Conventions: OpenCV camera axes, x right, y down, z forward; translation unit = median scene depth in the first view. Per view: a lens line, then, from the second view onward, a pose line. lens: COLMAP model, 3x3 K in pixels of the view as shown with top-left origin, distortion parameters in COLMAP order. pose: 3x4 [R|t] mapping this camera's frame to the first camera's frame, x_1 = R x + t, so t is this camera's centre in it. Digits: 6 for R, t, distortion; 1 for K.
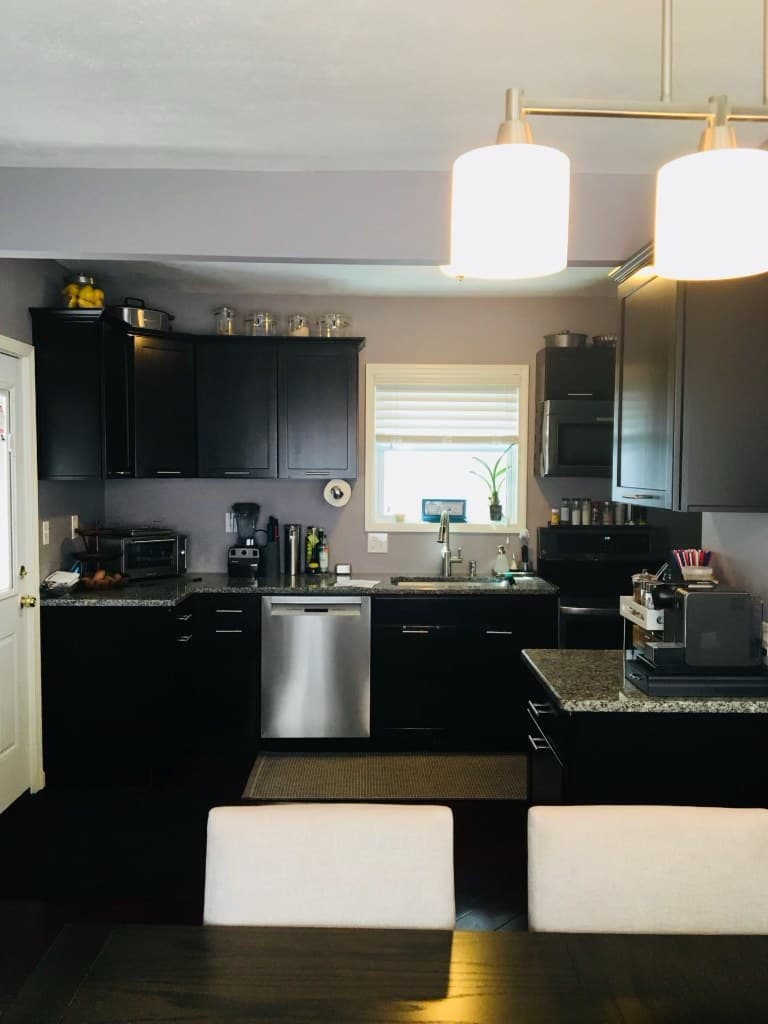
lens RADIAL K [[867.5, 0, 387.3], [0, 867.5, 507.0], [0, 0, 1]] dist [0.120237, -0.201833]
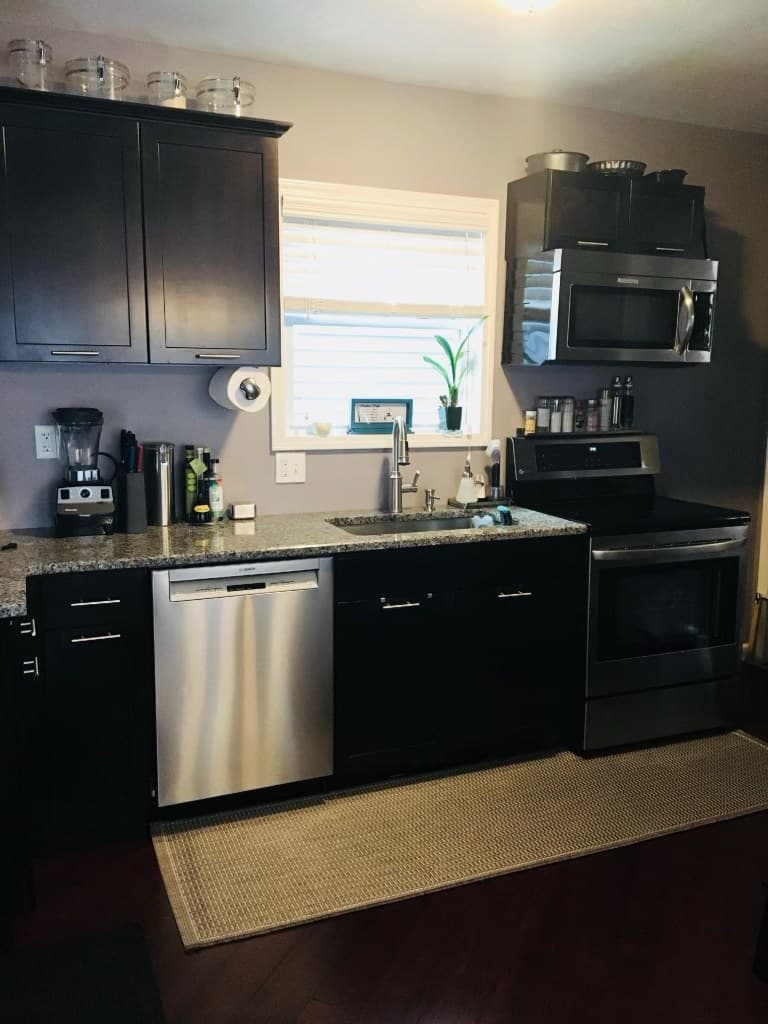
lens RADIAL K [[867.5, 0, 387.3], [0, 867.5, 507.0], [0, 0, 1]] dist [0.120237, -0.201833]
pose [[0.928838, -0.054734, 0.366422, -0.187223], [0.015072, 0.993791, 0.110240, -0.000176], [-0.370180, -0.096873, 0.923895, 0.374743]]
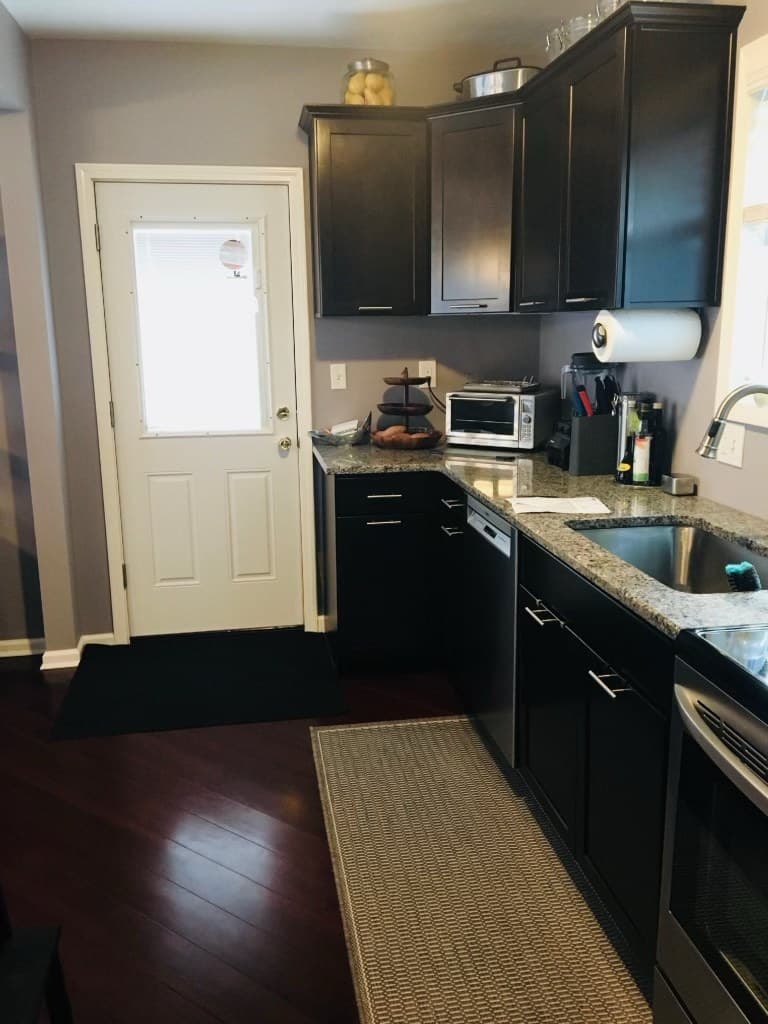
lens RADIAL K [[867.5, 0, 387.3], [0, 867.5, 507.0], [0, 0, 1]] dist [0.120237, -0.201833]
pose [[0.148397, 0.197054, -0.969097, 0.447475], [-0.028372, 0.980392, 0.195006, -0.014011], [0.988521, -0.001443, 0.151078, 0.751055]]
